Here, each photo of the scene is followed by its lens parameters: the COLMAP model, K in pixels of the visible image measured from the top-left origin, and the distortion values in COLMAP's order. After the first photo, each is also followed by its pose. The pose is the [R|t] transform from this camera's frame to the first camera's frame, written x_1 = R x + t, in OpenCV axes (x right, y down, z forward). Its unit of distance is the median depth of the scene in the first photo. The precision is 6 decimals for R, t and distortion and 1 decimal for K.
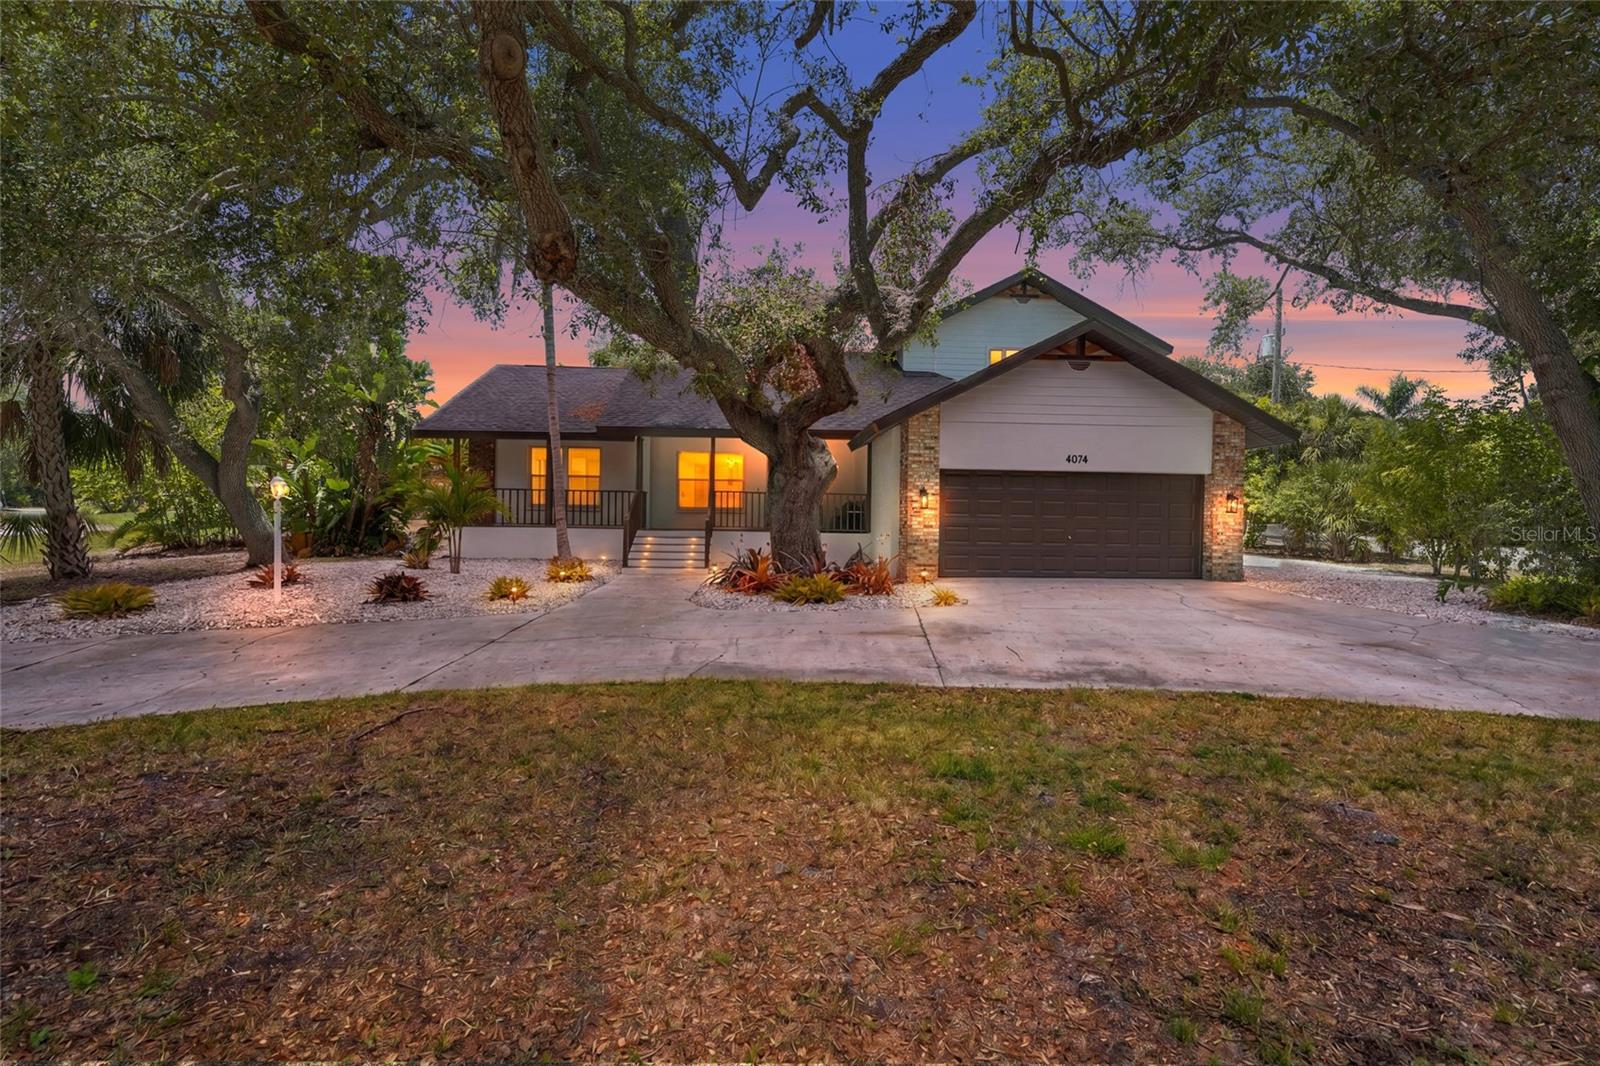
lens RADIAL K [[722.4, 0, 800.0], [0, 722.4, 533.0], [0, 0, 1]] dist [0.001055, 0.000063]
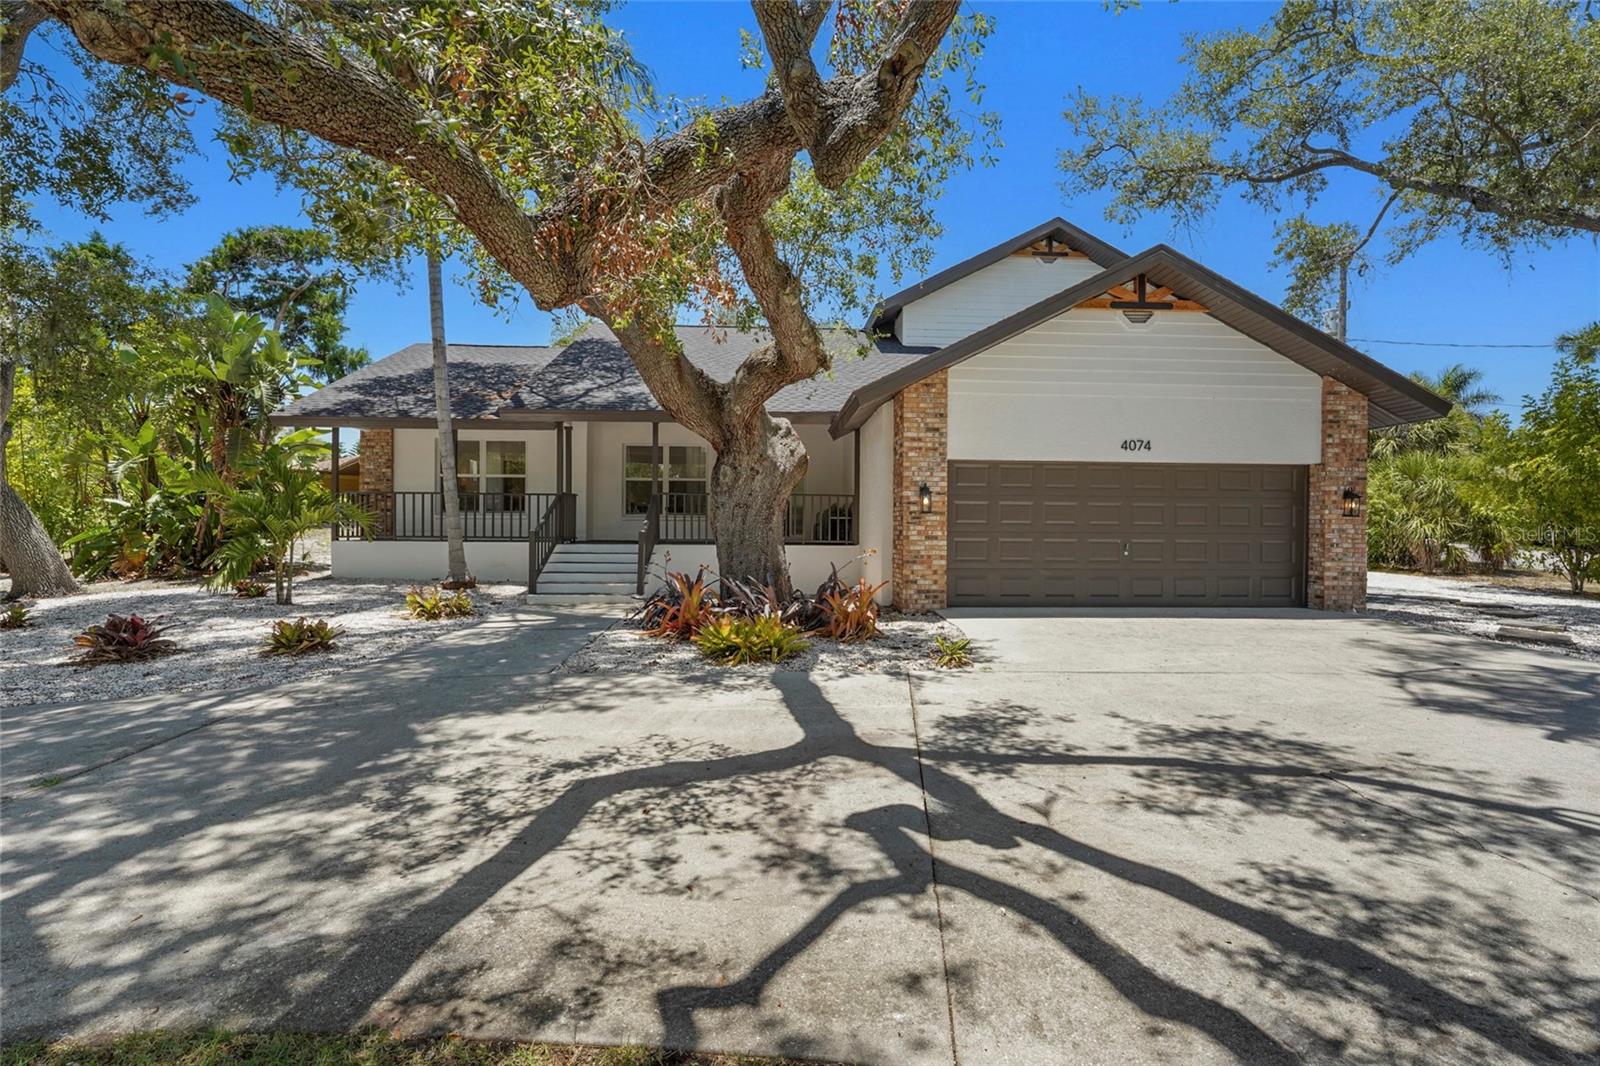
lens RADIAL K [[722.4, 0, 800.0], [0, 722.4, 533.0], [0, 0, 1]] dist [0.001055, 0.000063]
pose [[0.999893, -0.005284, -0.013617, 0.047055], [0.005184, 0.999959, -0.007396, -0.007781], [0.013656, 0.007325, 0.999880, 0.233592]]
